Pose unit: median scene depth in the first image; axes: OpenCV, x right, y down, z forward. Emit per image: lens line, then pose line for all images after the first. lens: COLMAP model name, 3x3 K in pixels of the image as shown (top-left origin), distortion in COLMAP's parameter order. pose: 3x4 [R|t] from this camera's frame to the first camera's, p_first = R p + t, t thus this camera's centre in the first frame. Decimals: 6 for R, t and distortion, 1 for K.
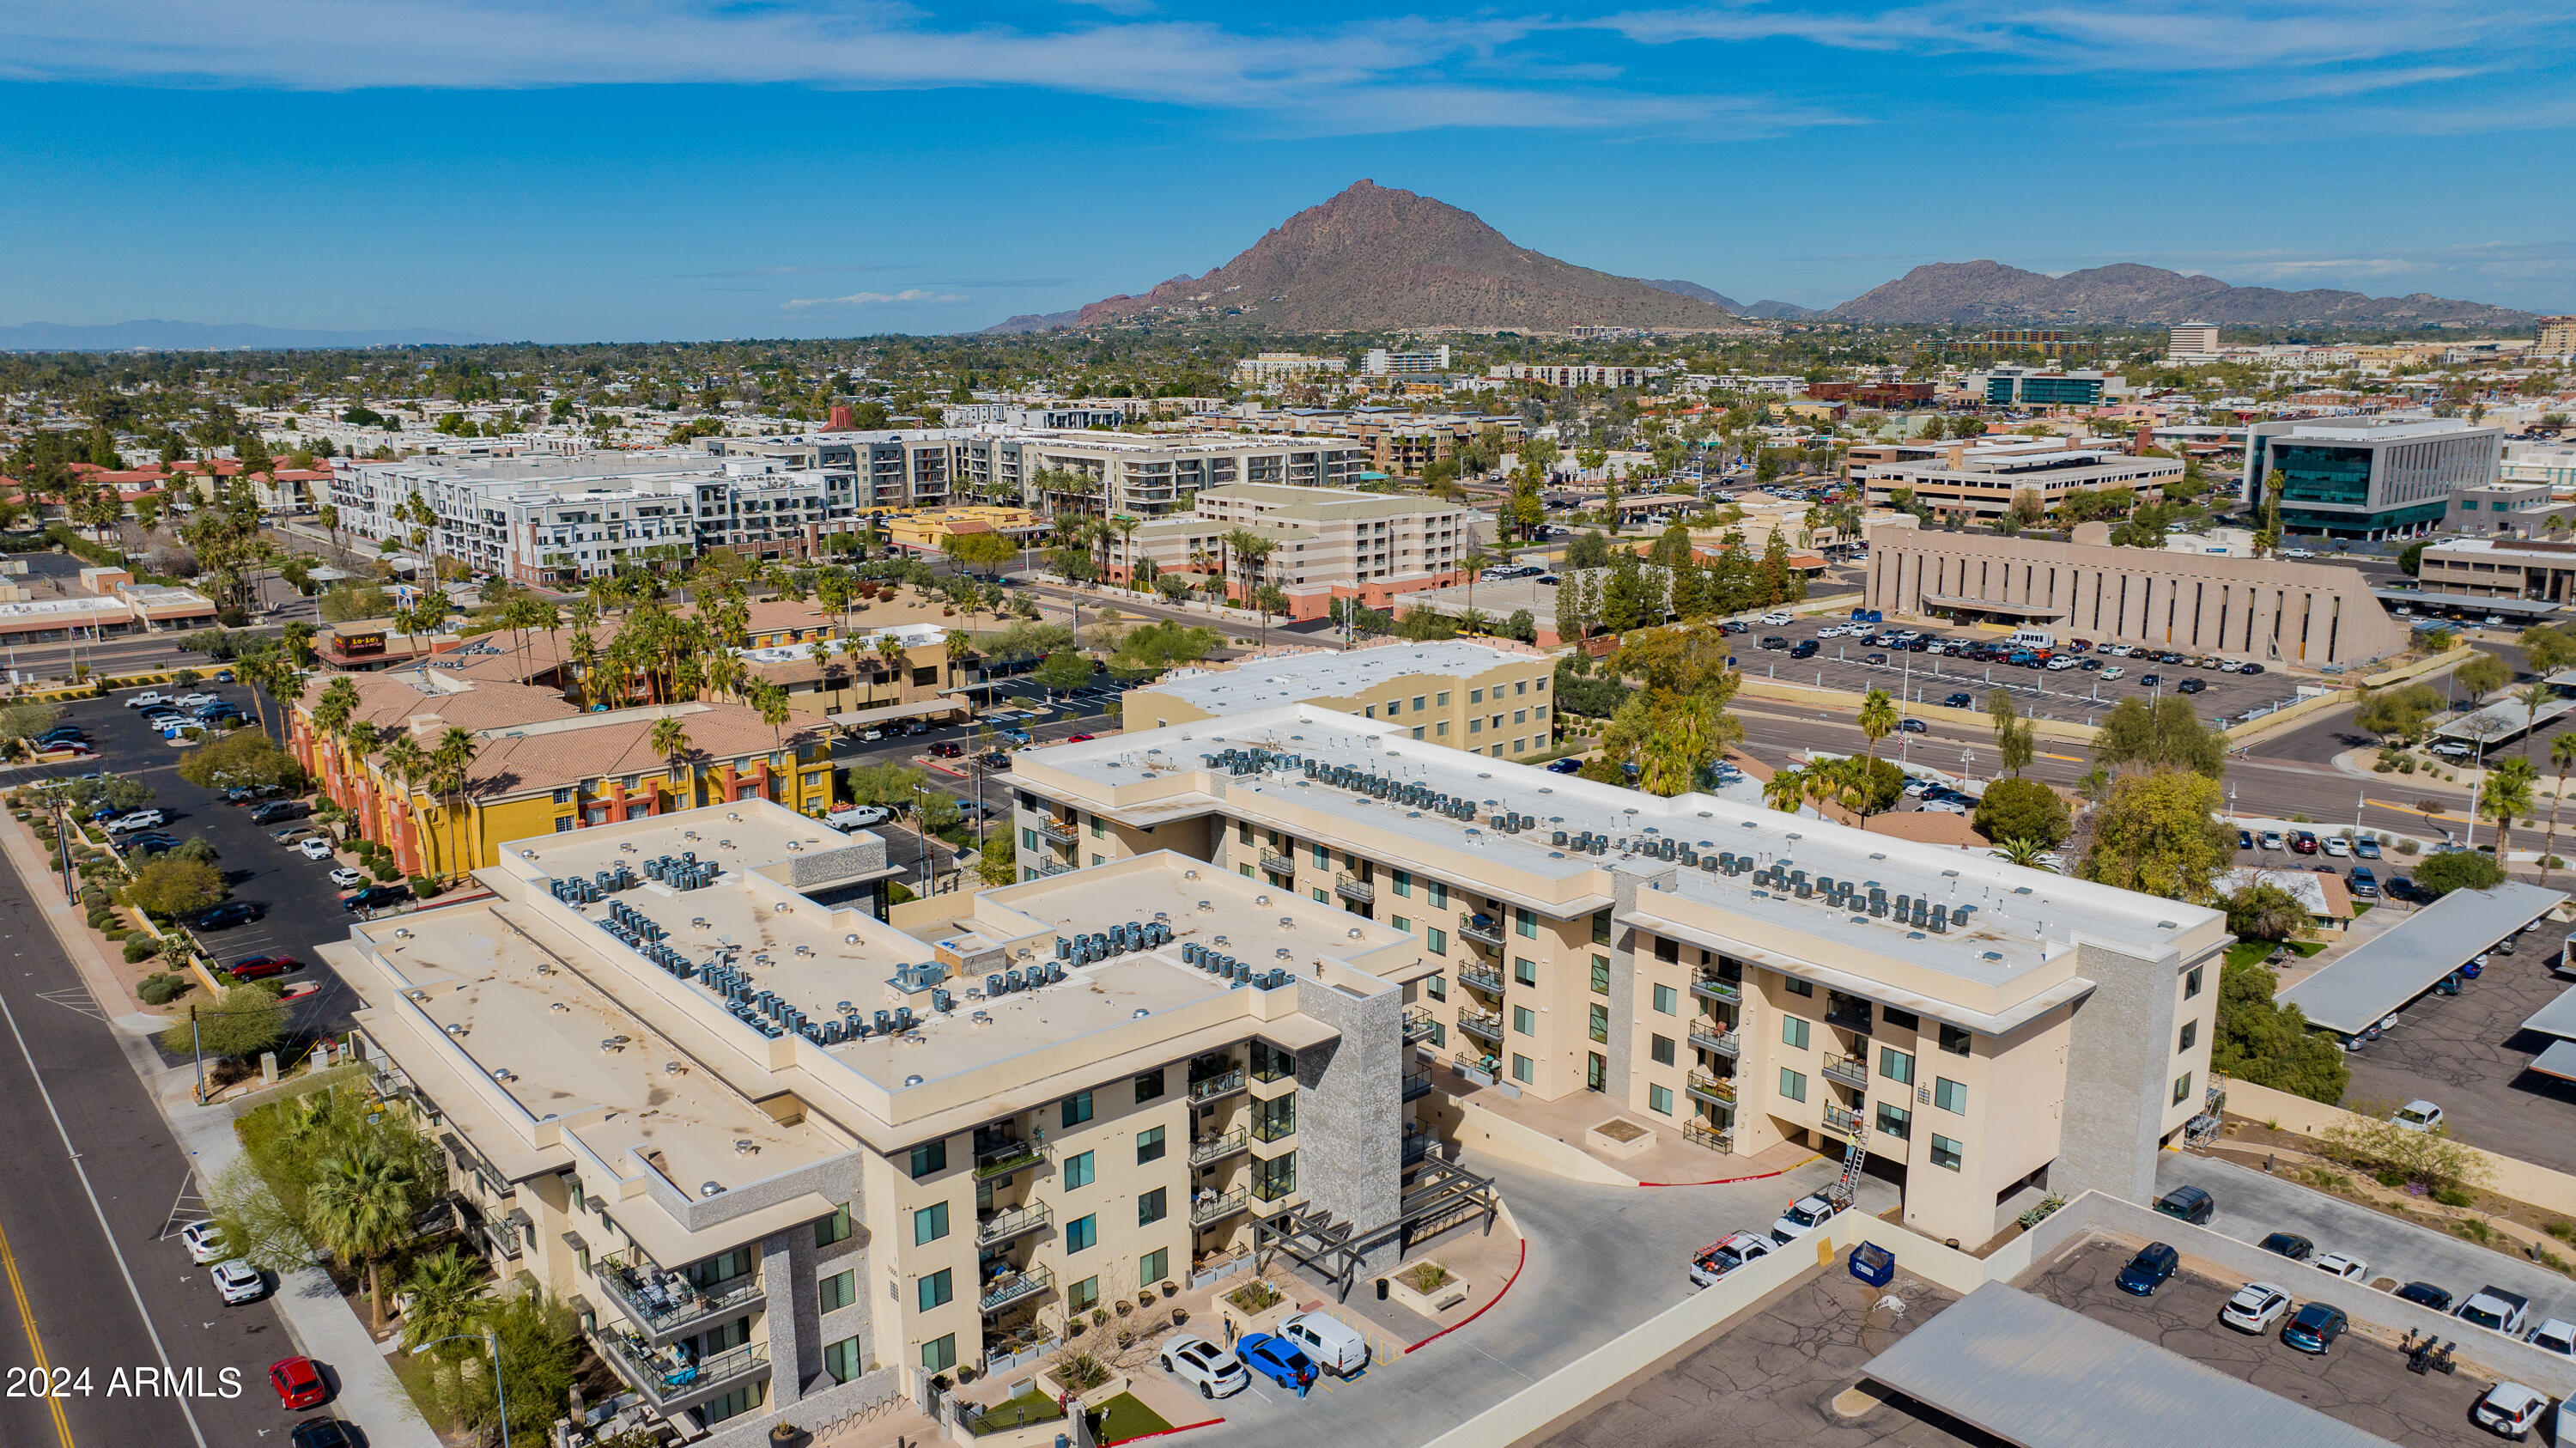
lens RADIAL K [[1807.8, 0, 1279.6], [0, 1807.8, 734.0], [0, 0, 1]] dist [-0.014420, 0.001180]
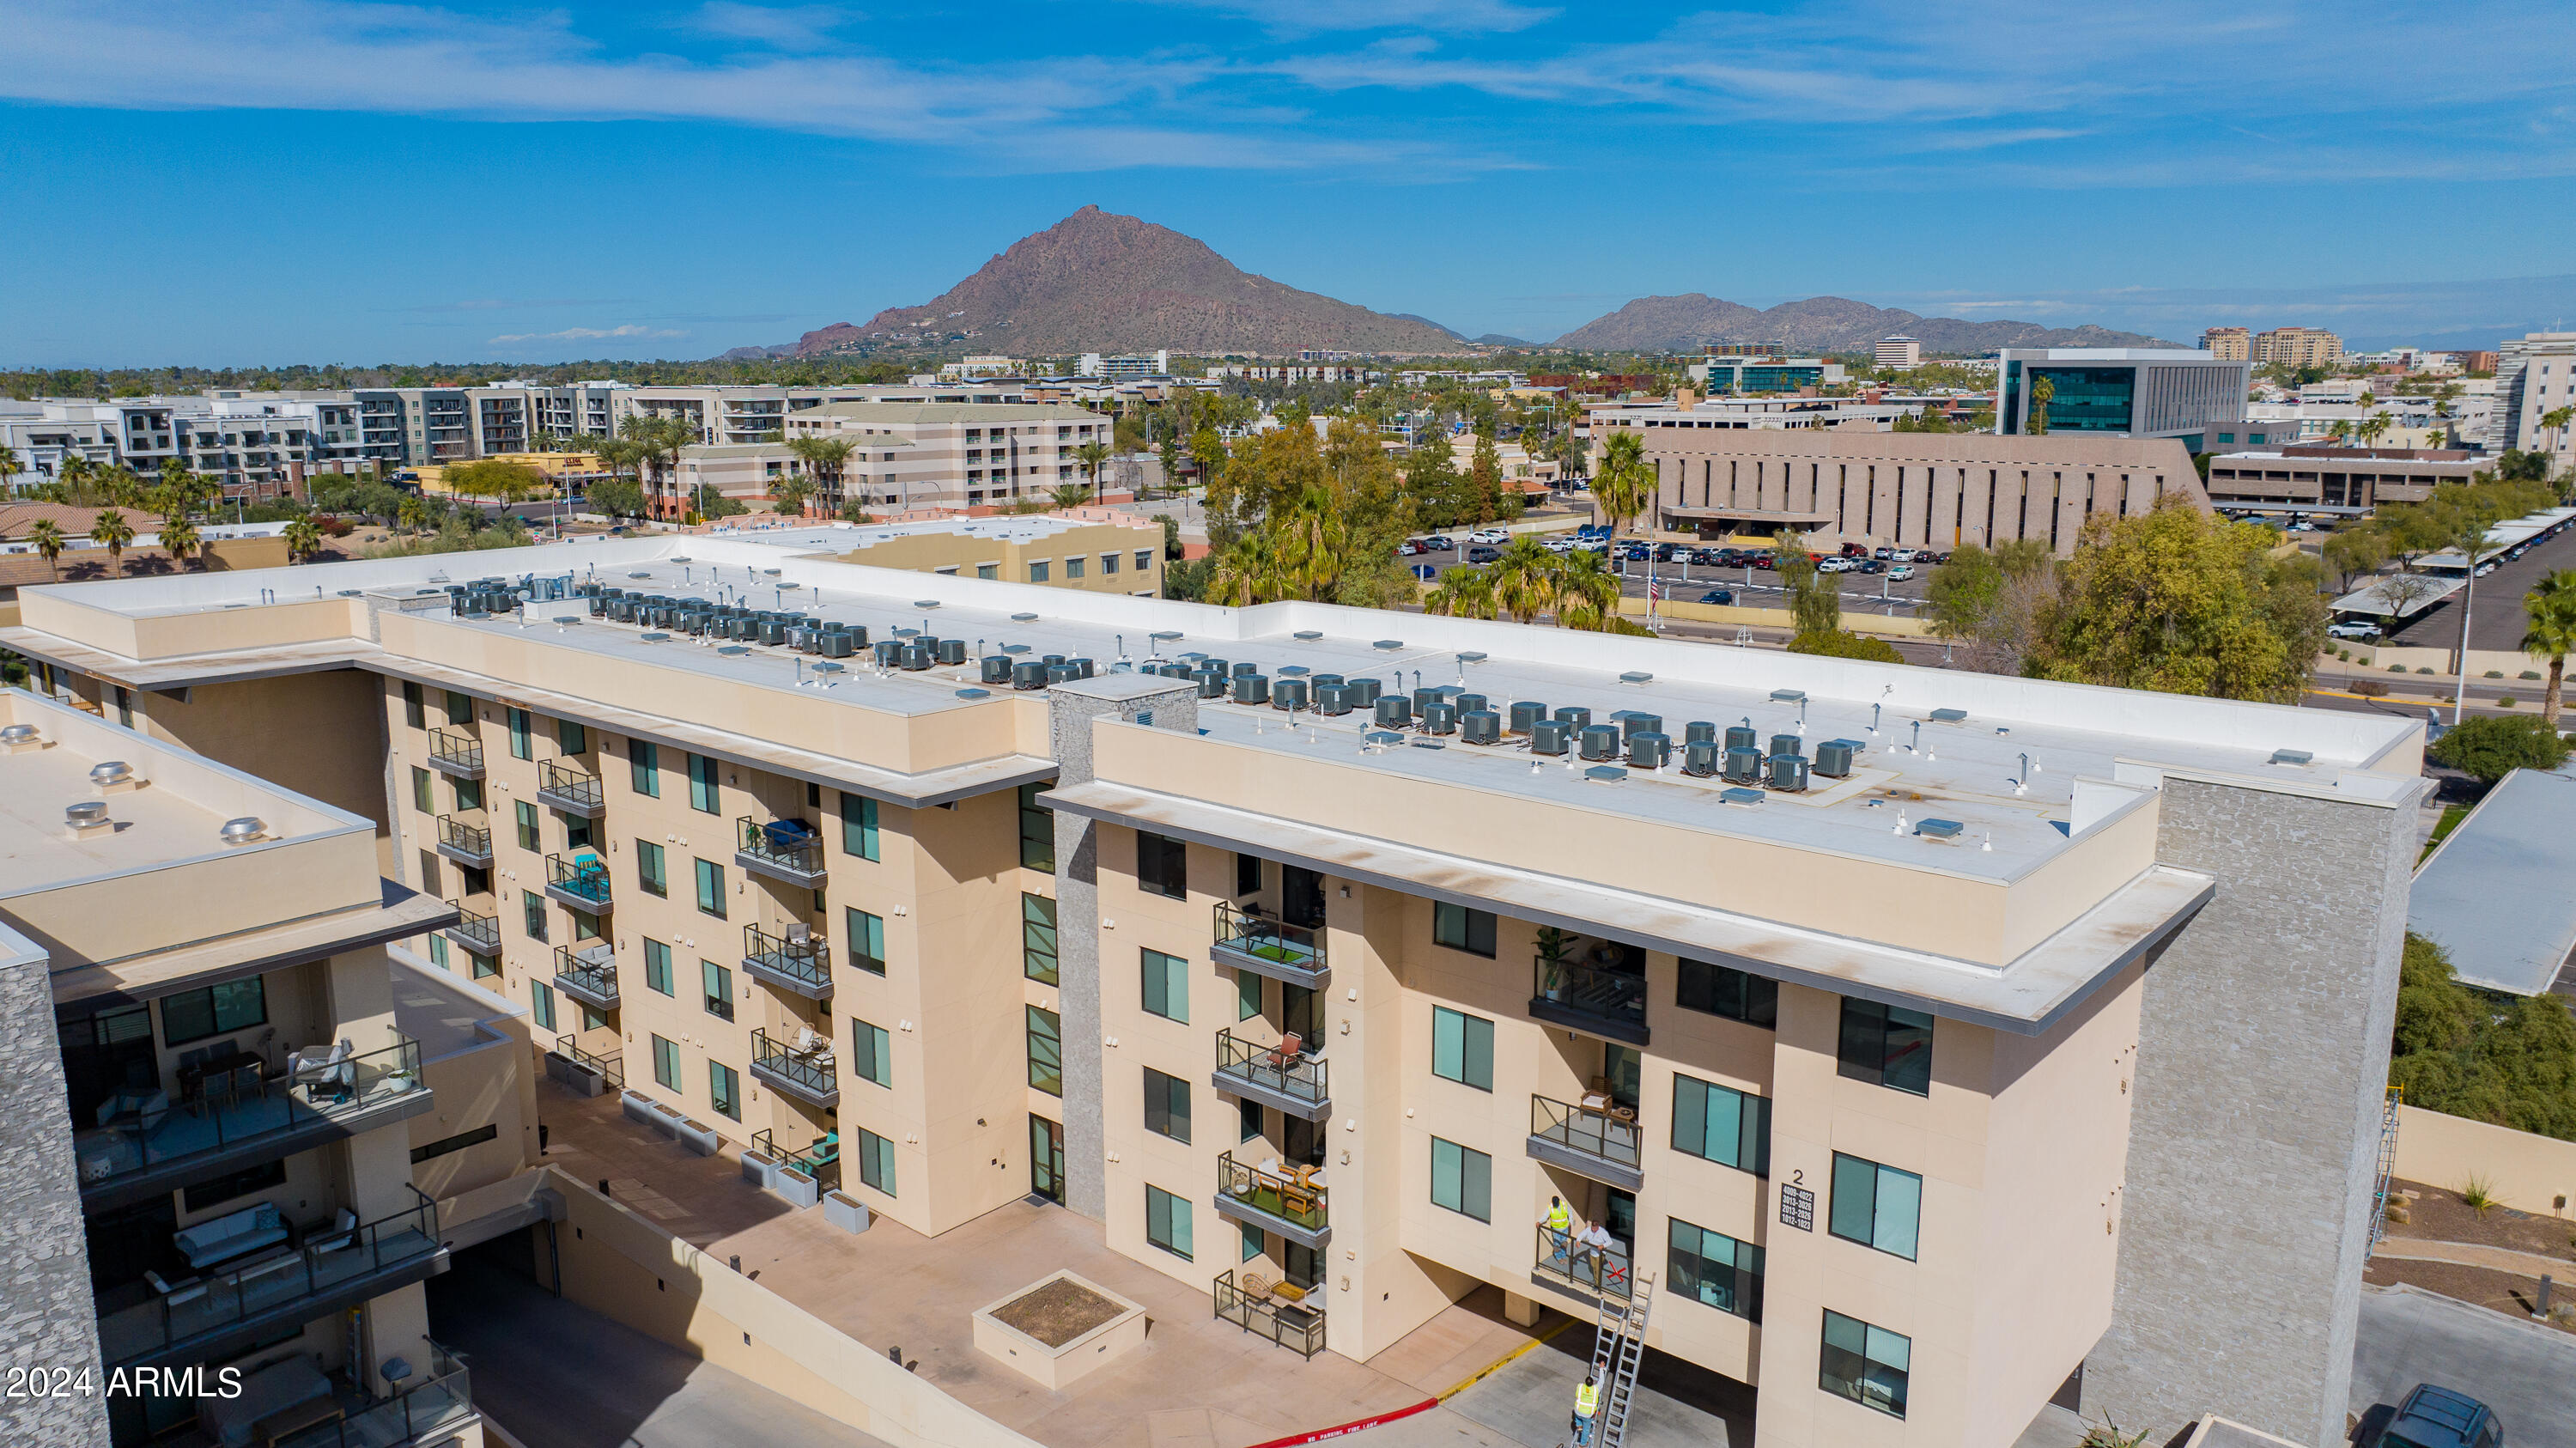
lens RADIAL K [[1807.8, 0, 1279.6], [0, 1807.8, 734.0], [0, 0, 1]] dist [-0.014420, 0.001180]
pose [[0.989900, -0.026559, 0.139259, 0.167425], [0.029338, 0.999408, -0.017945, 0.088710], [-0.138700, 0.021849, 0.990093, 0.529864]]
